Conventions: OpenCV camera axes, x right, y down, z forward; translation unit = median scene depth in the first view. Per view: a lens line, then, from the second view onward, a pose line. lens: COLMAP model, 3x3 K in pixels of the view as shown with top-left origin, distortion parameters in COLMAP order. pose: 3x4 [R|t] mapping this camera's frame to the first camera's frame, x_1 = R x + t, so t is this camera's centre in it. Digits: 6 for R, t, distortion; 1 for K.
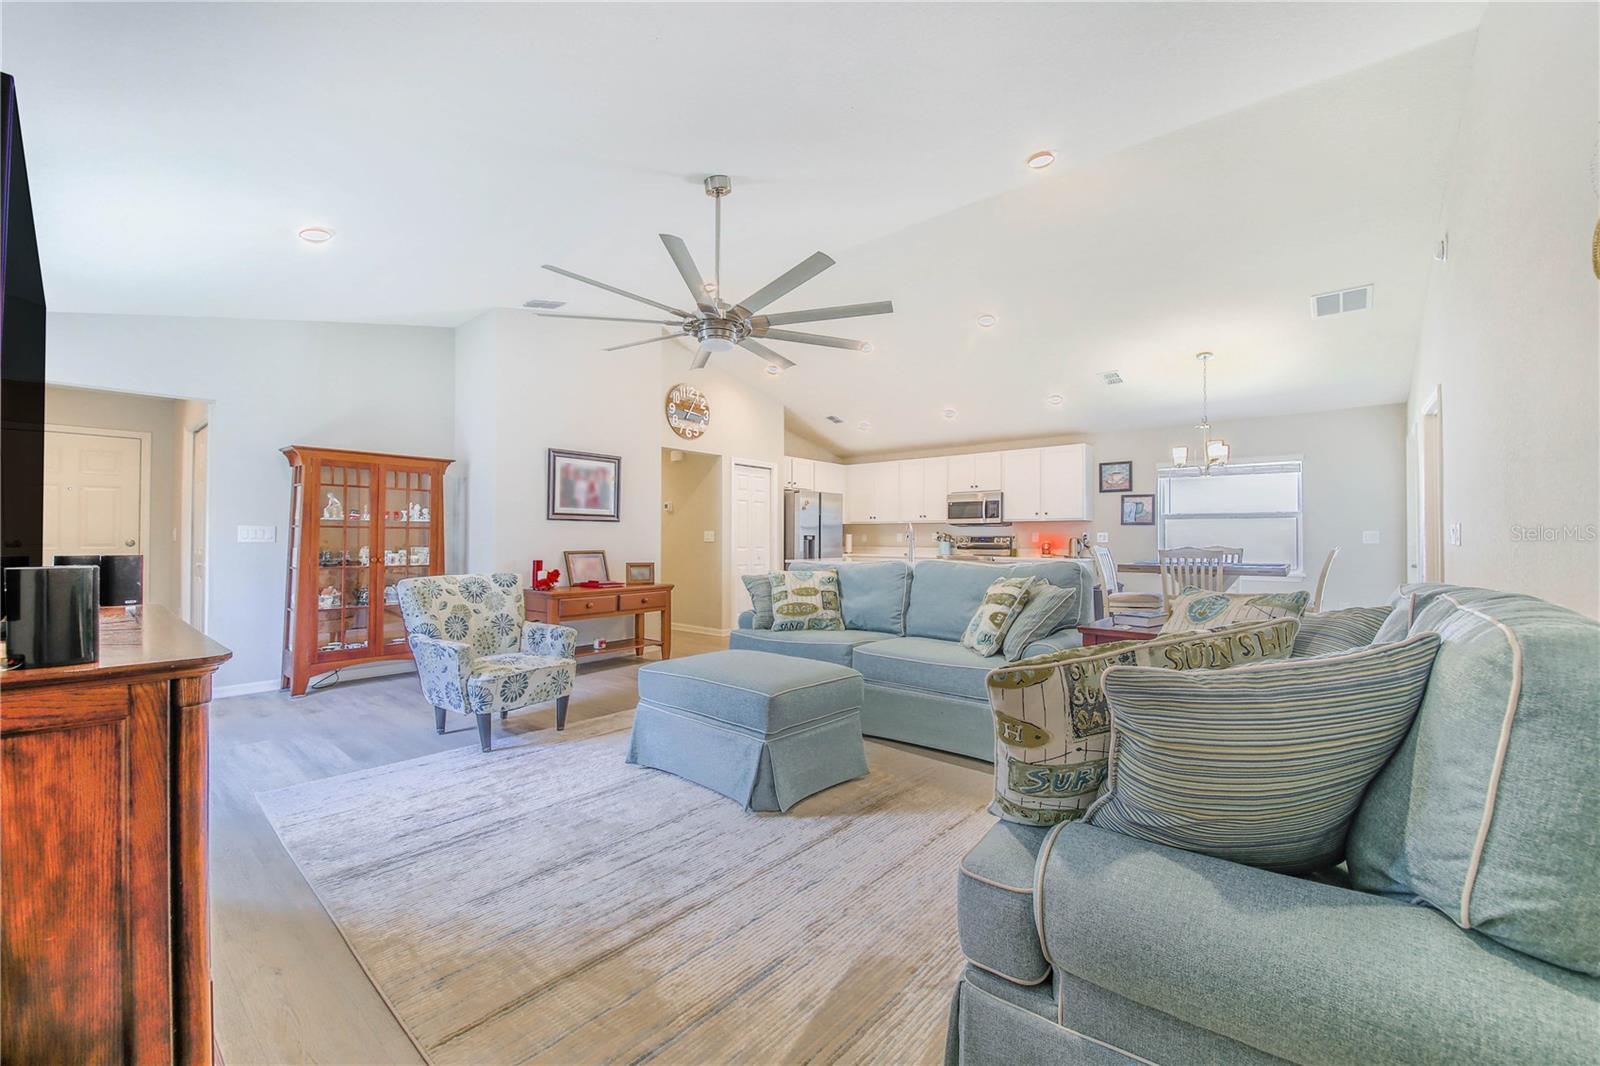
lens RADIAL K [[629.3, 0, 800.0], [0, 629.3, 533.0], [0, 0, 1]] dist [0.026104, -0.000061]
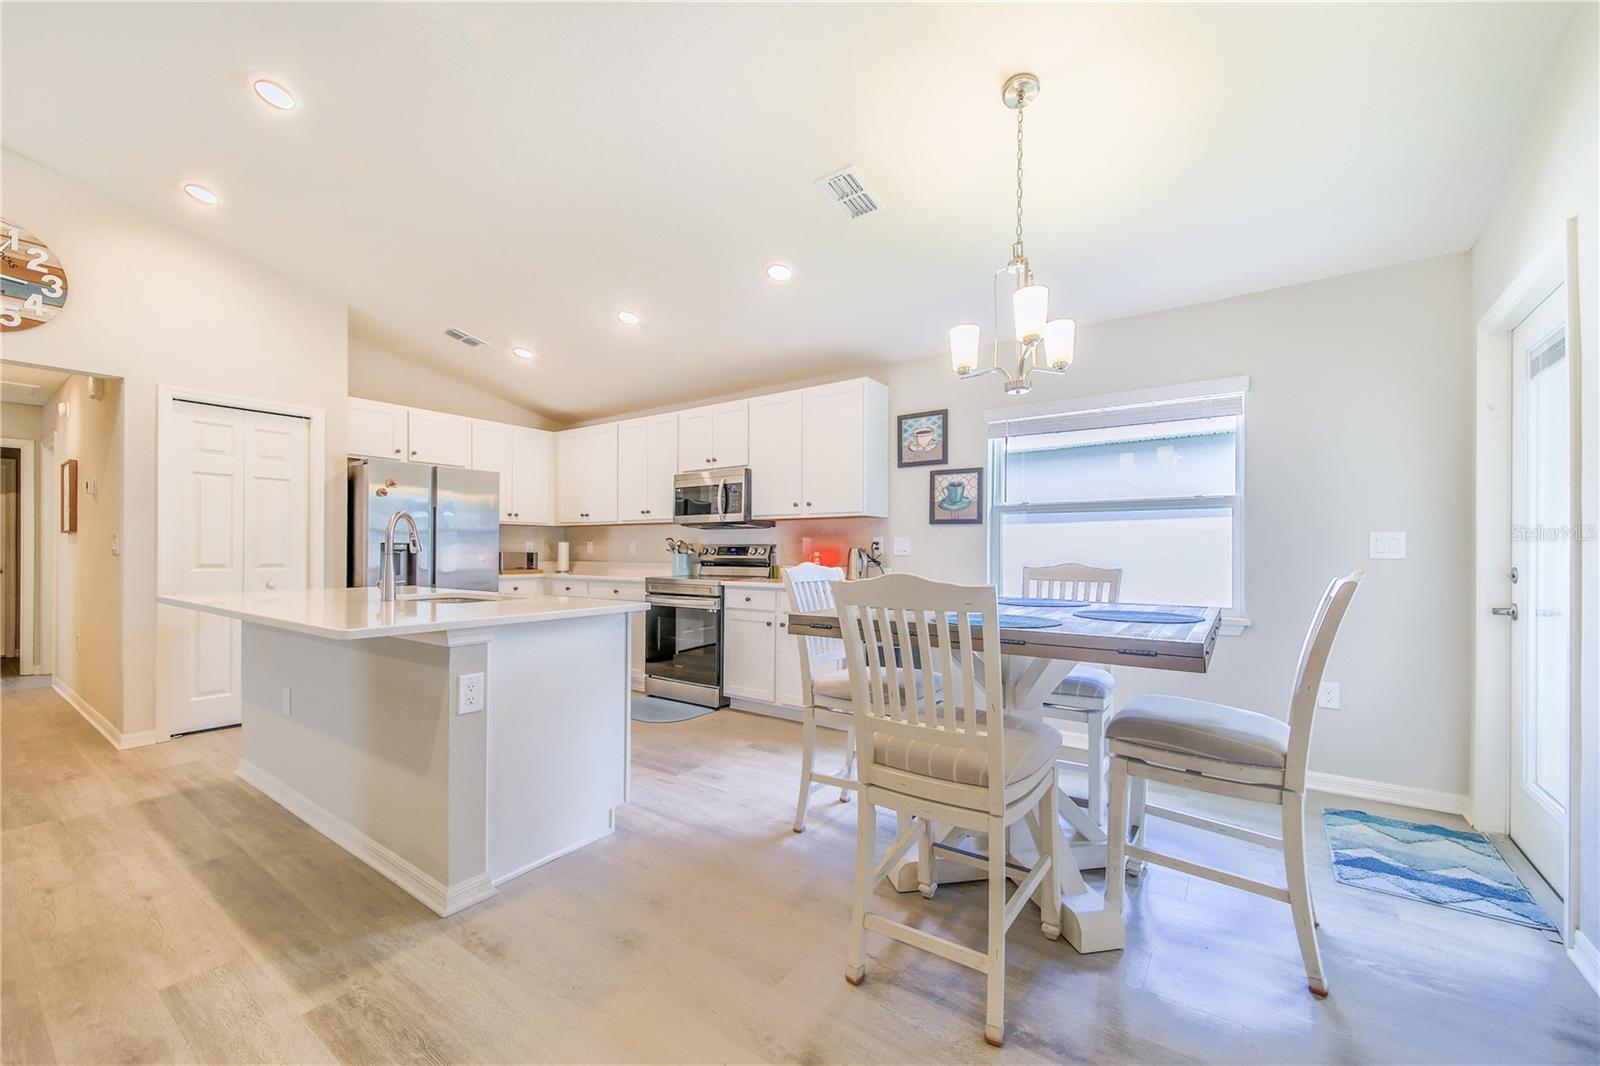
lens RADIAL K [[615.3, 0, 814.4], [0, 615.3, 550.3], [0, 0, 1]] dist [0.000927, -0.000121]
pose [[0.994827, -0.002788, 0.101548, 0.343261], [0.001336, 0.999896, 0.014360, 0.002411], [-0.101578, -0.014150, 0.994727, 0.459109]]
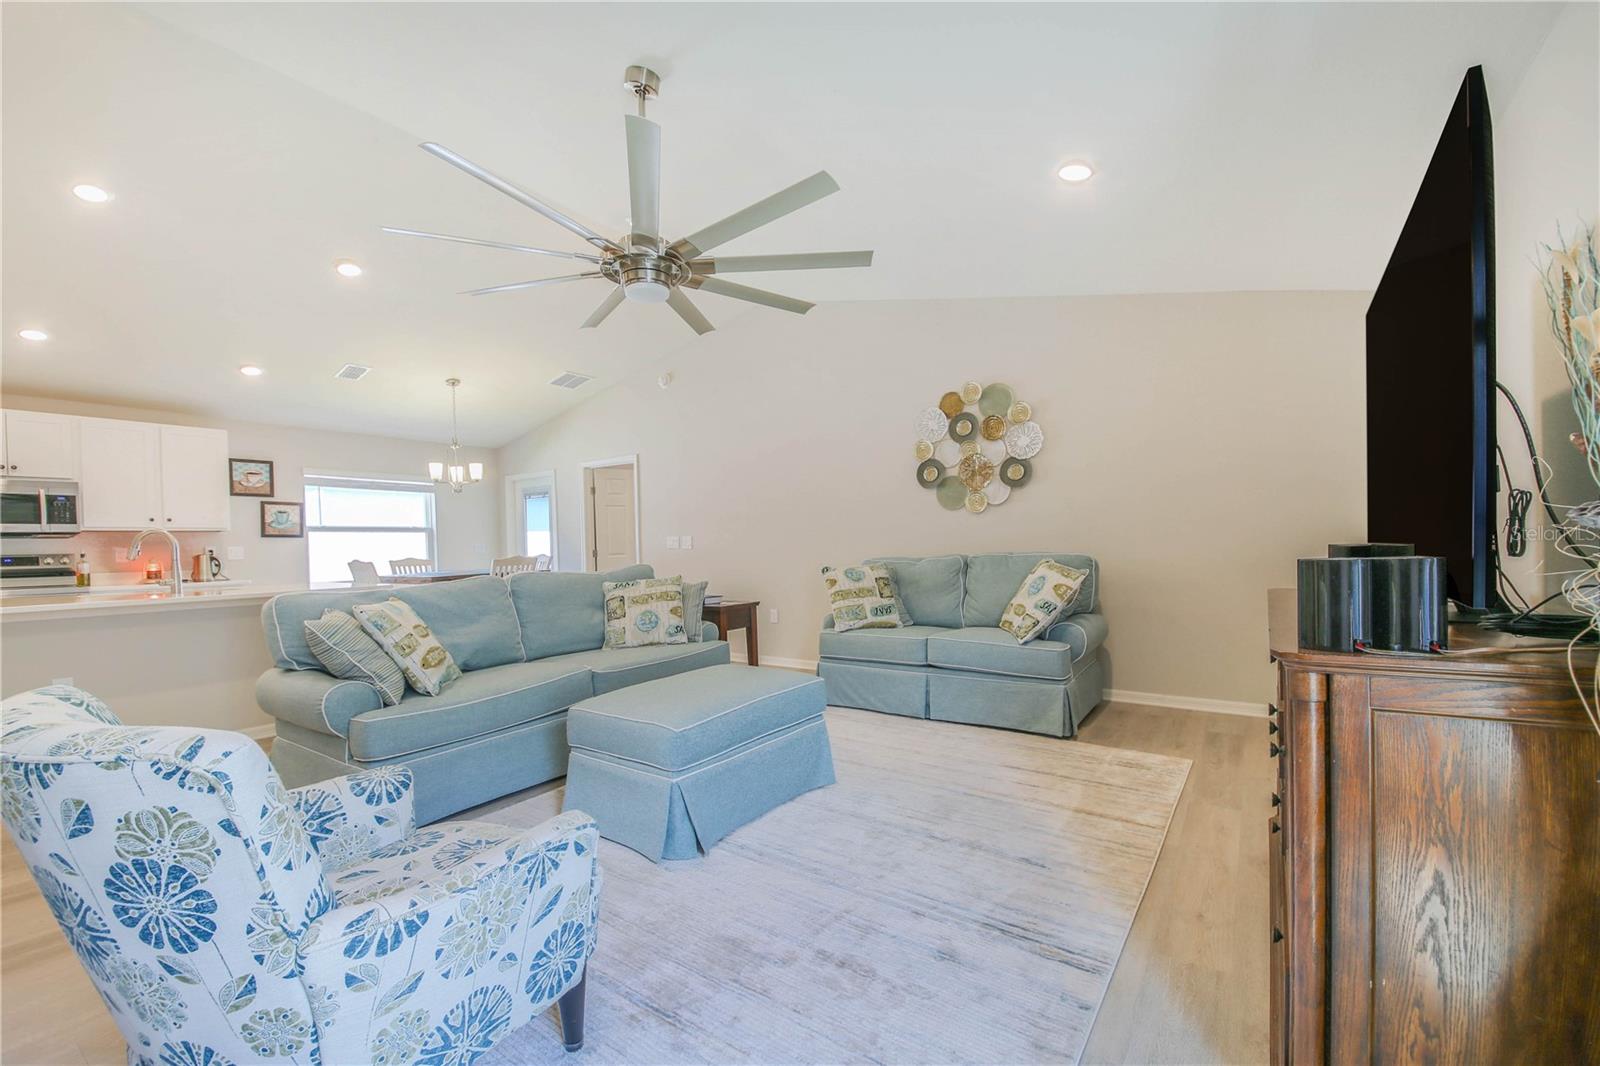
lens RADIAL K [[672.4, 0, 797.4], [0, 672.4, 557.9], [0, 0, 1]] dist [-0.021794, -0.000631]
pose [[-0.114218, -0.021085, 0.993232, -0.418900], [0.010395, 0.999695, 0.022418, 0.001679], [-0.993401, 0.012885, -0.113963, 0.401972]]
